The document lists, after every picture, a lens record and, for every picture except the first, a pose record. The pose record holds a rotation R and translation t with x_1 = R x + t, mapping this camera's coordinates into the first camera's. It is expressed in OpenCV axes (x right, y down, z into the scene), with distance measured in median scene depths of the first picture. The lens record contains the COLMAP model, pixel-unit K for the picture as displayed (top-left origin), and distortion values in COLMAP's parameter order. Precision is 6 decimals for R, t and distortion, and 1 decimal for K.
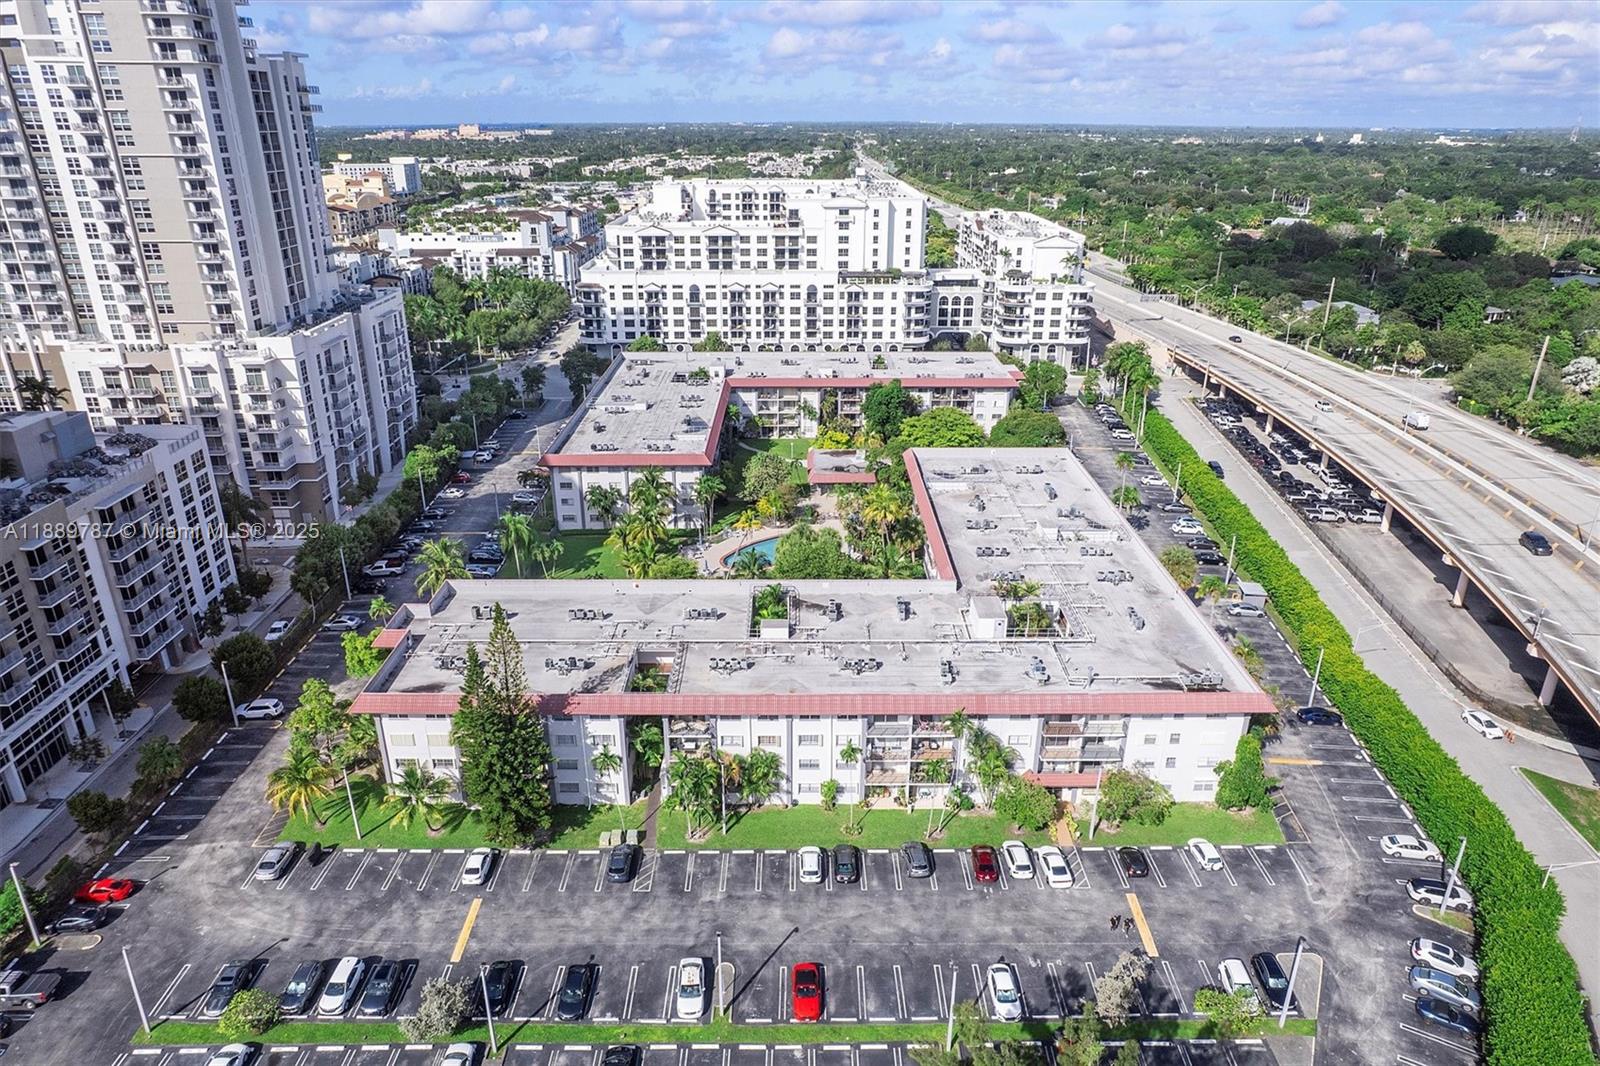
lens RADIAL K [[1048.5, 0, 792.7], [0, 1048.5, 541.9], [0, 0, 1]] dist [-0.057968, 0.044669]
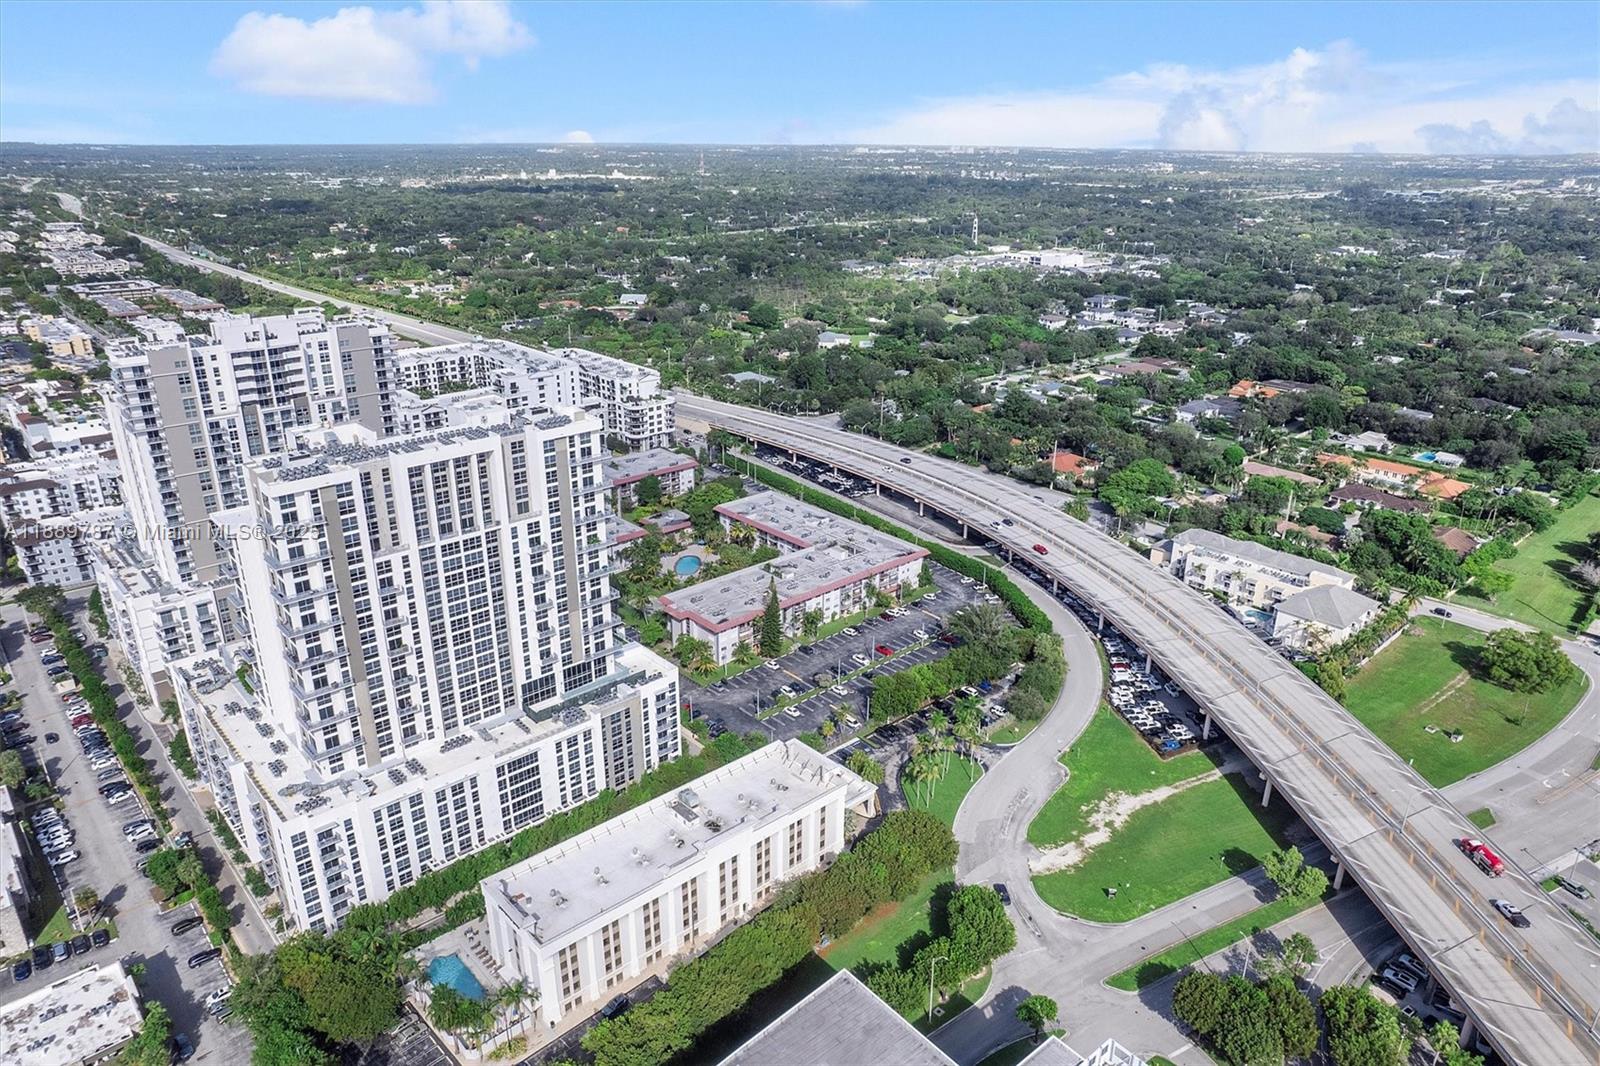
lens RADIAL K [[1048.5, 0, 795.8], [0, 1048.5, 531.8], [0, 0, 1]] dist [-0.057968, 0.044669]
pose [[0.752249, -0.233722, 0.616032, -0.722871], [0.249059, 0.966467, 0.062545, -0.083901], [-0.609992, 0.106379, 0.785234, -0.528097]]
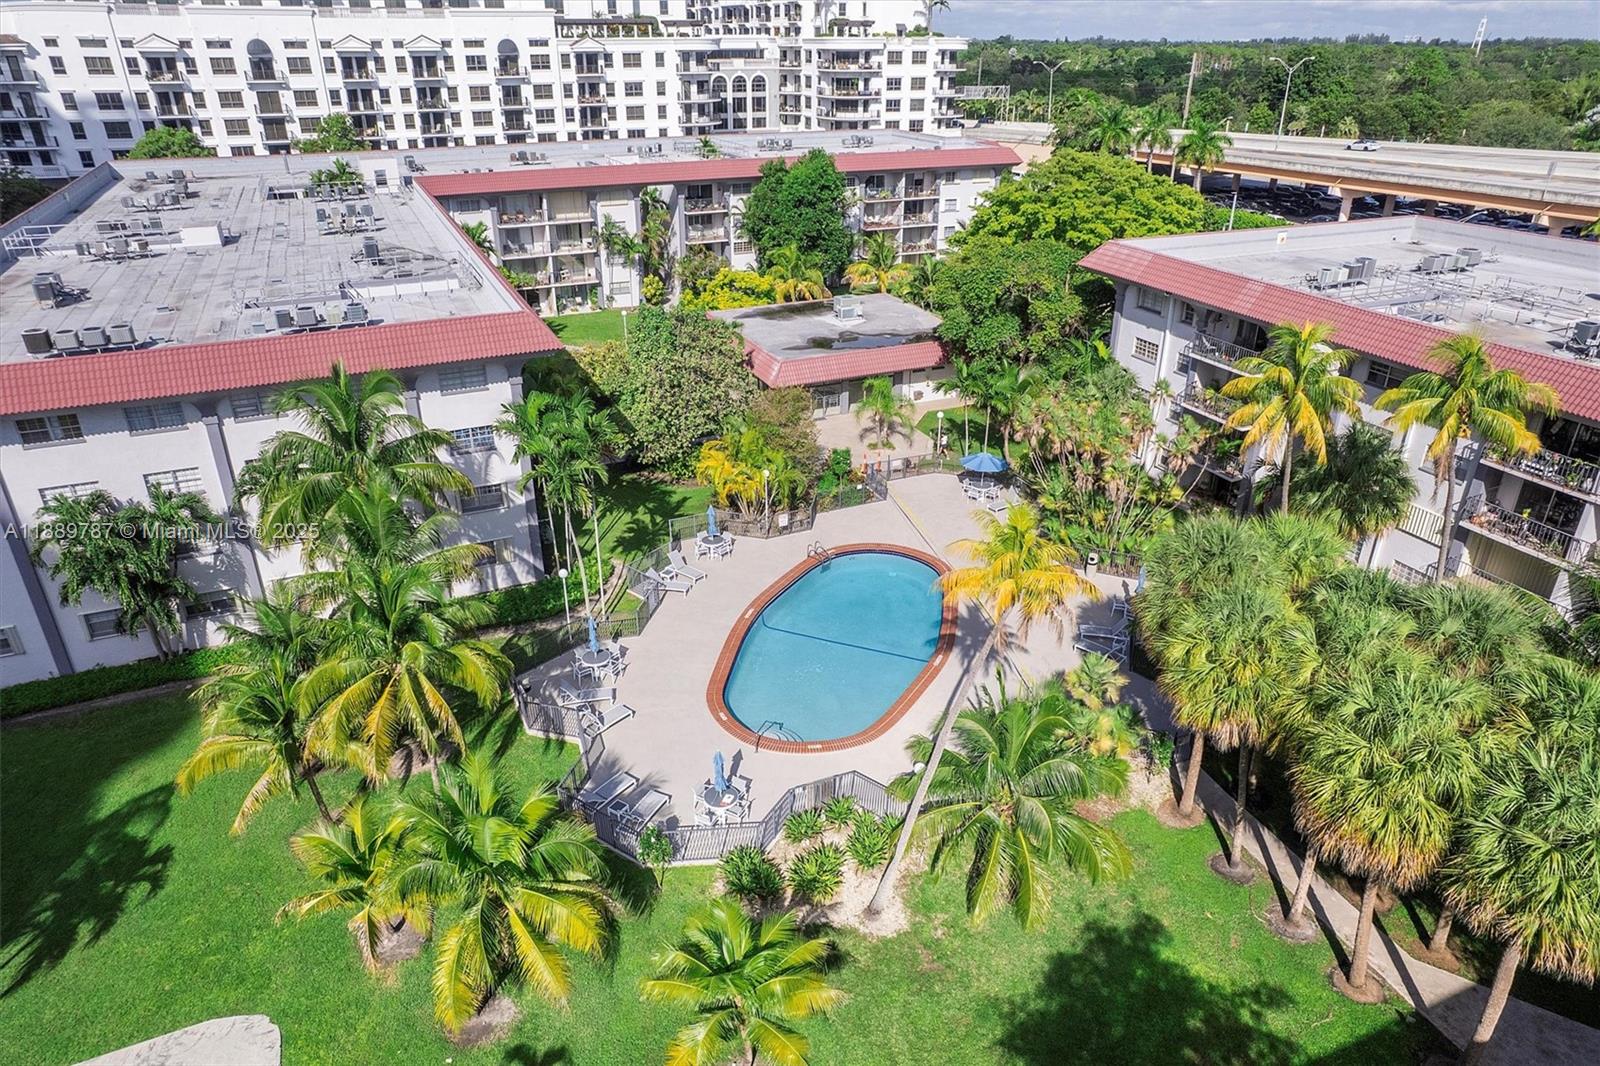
lens RADIAL K [[1048.5, 0, 825.8], [0, 1048.5, 538.1], [0, 0, 1]] dist [-0.057968, 0.044669]
pose [[0.905857, -0.182475, 0.382264, -0.079522], [0.157250, 0.982831, 0.096521, -0.025480], [-0.393313, -0.027323, 0.918998, 0.453526]]
